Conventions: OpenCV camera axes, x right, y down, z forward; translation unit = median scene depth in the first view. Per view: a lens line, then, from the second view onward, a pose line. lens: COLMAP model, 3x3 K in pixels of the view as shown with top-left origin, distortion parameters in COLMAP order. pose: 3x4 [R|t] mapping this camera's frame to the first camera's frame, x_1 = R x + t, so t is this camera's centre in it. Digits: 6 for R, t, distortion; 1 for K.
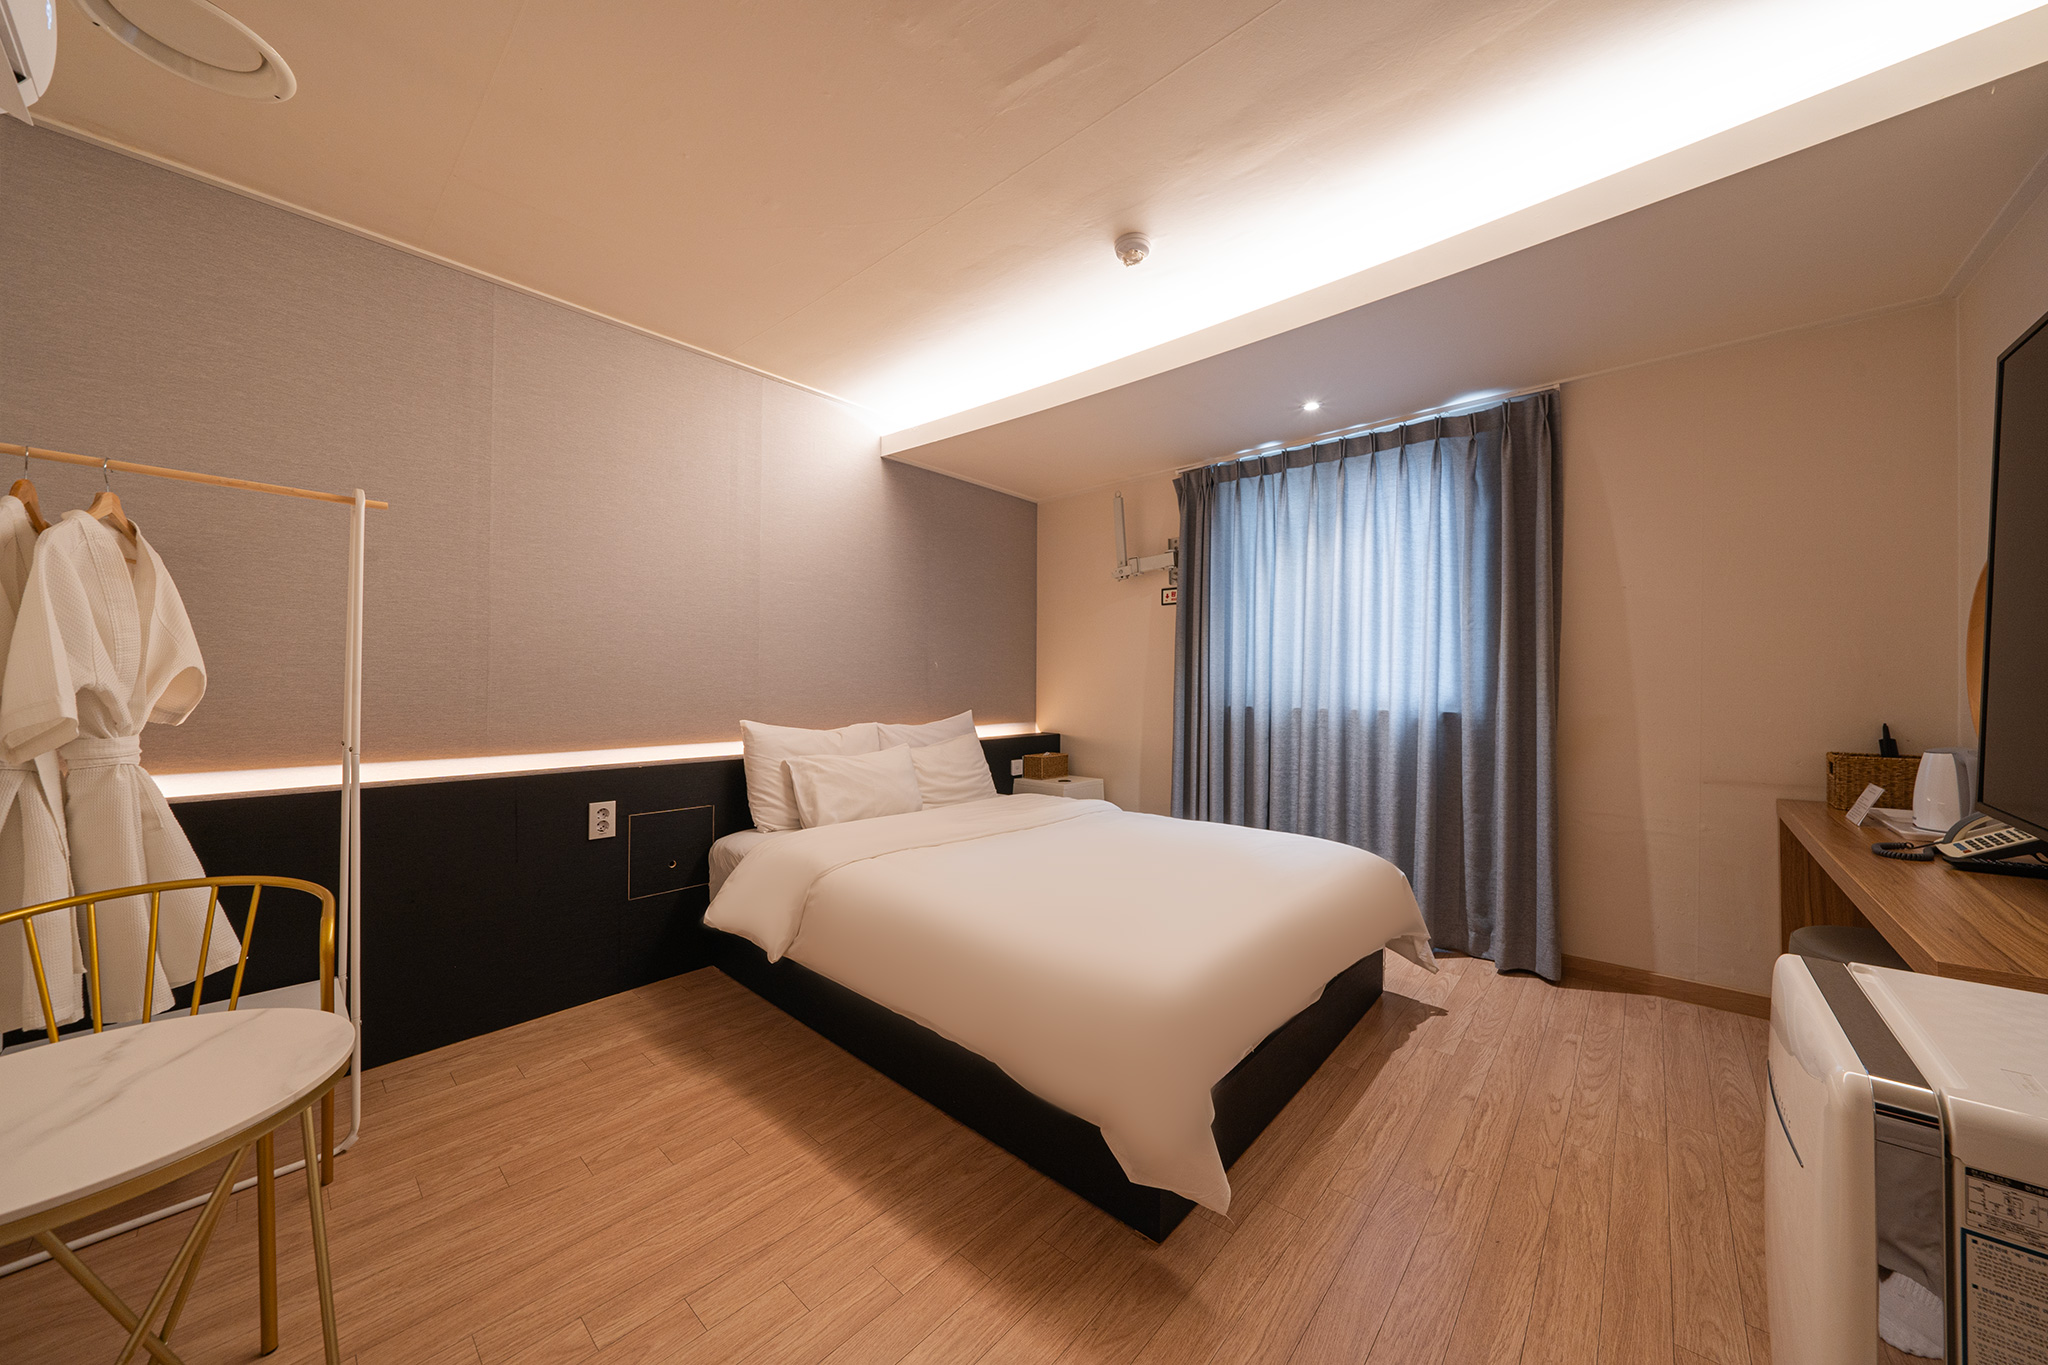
lens RADIAL K [[714.8, 0, 1031.2], [0, 714.8, 686.3], [0, 0, 1]] dist [-0.001135, 0.000029]
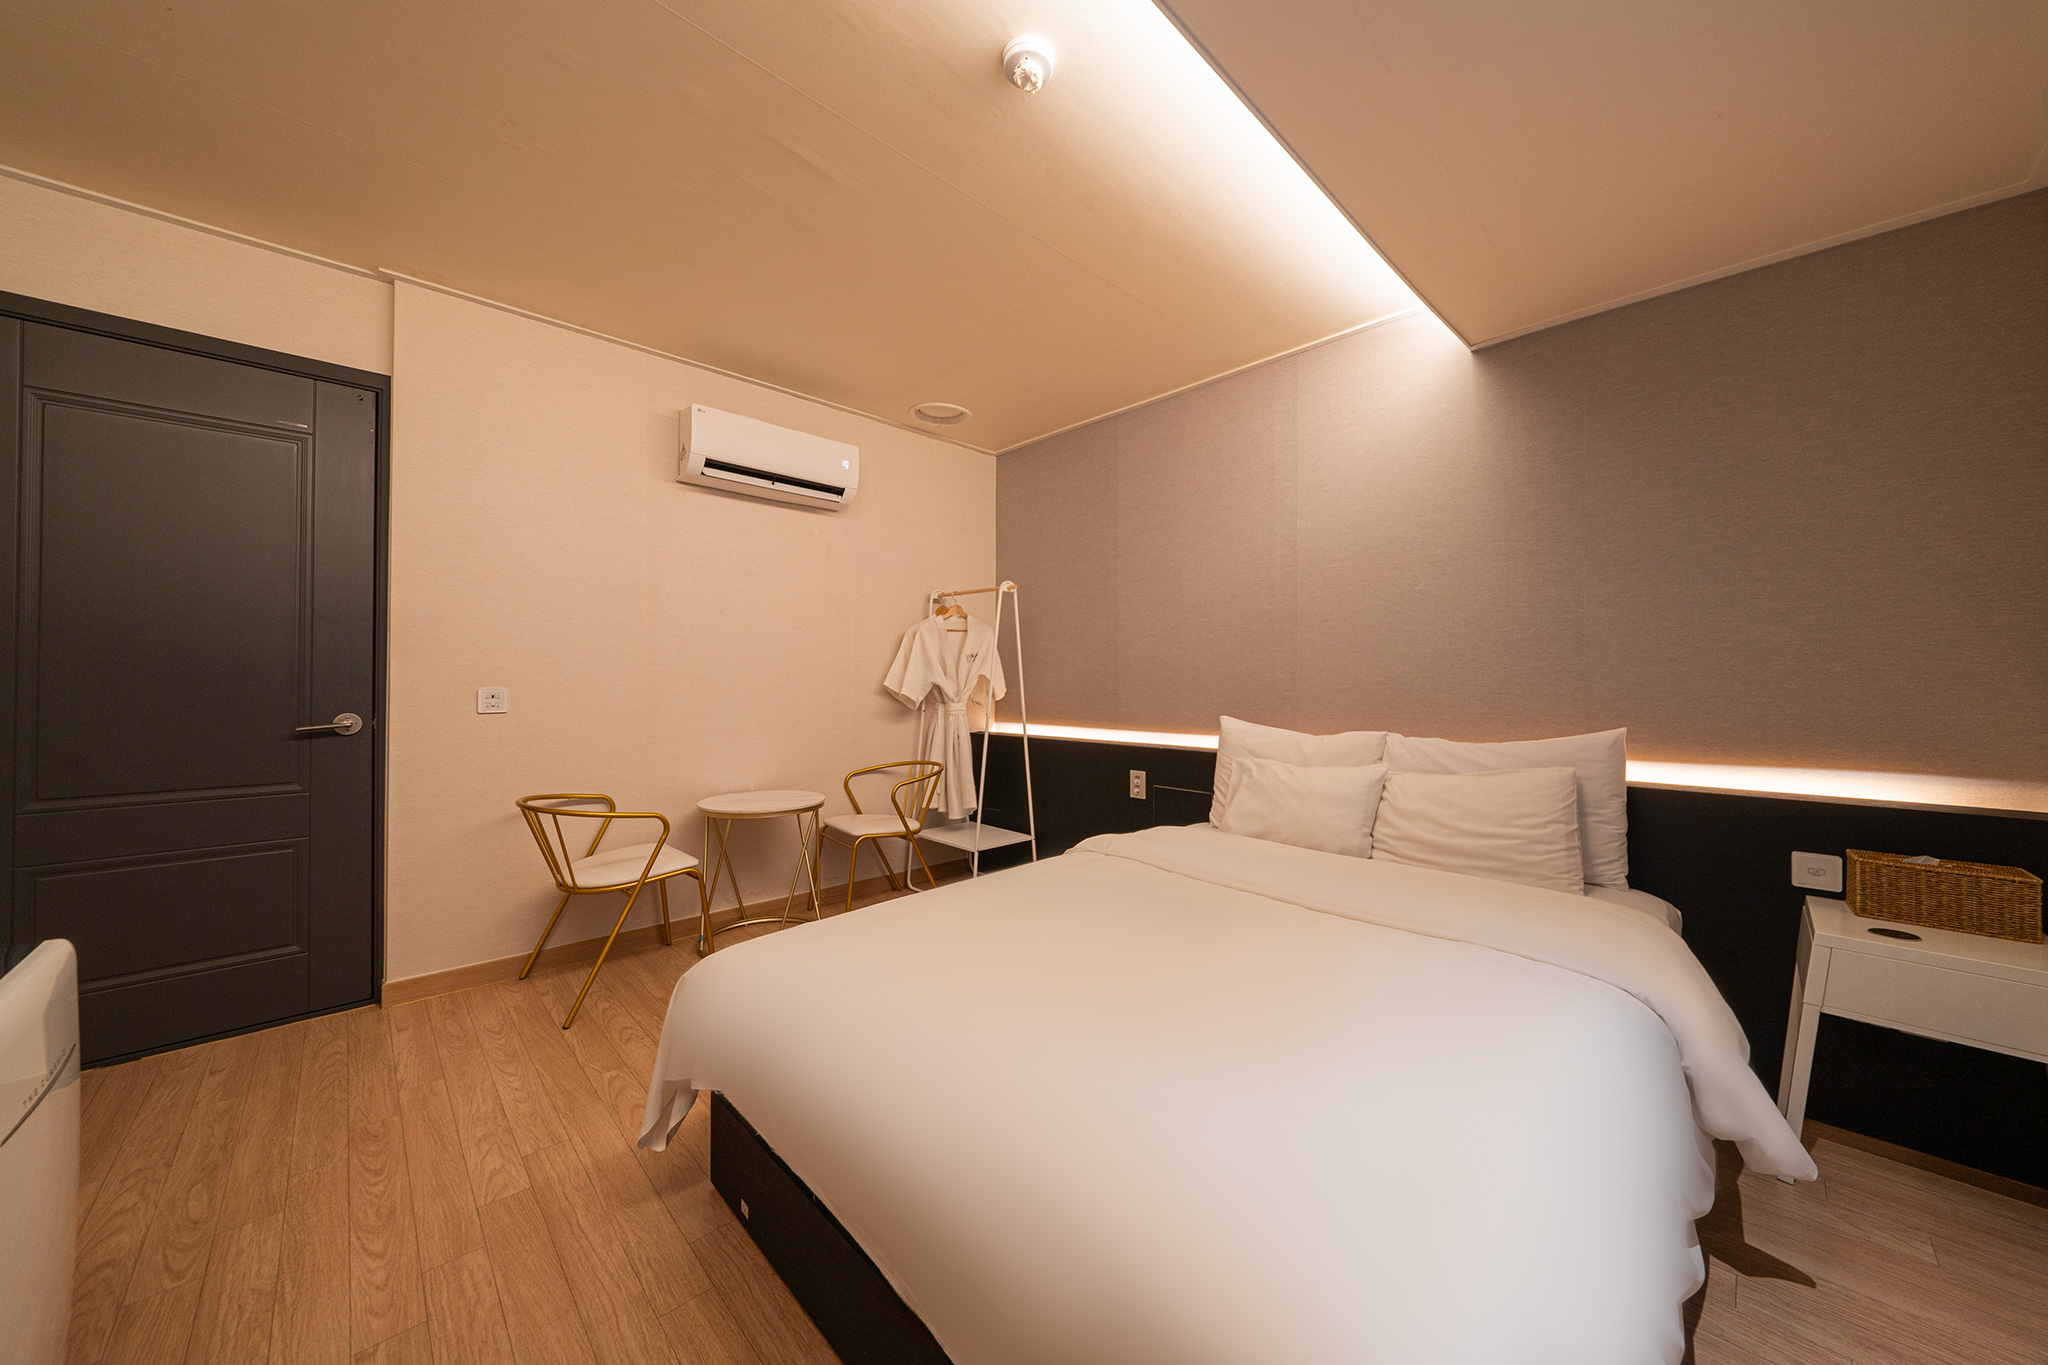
lens RADIAL K [[689.0, 0, 1024.0], [0, 689.0, 682.5], [0, 0, 1]] dist [-0.009700, 0.000008]
pose [[-0.067533, -0.003220, -0.997712, 0.549940], [-0.006815, 0.999973, -0.002766, 0.003456], [0.997694, 0.006612, -0.067554, 0.706006]]
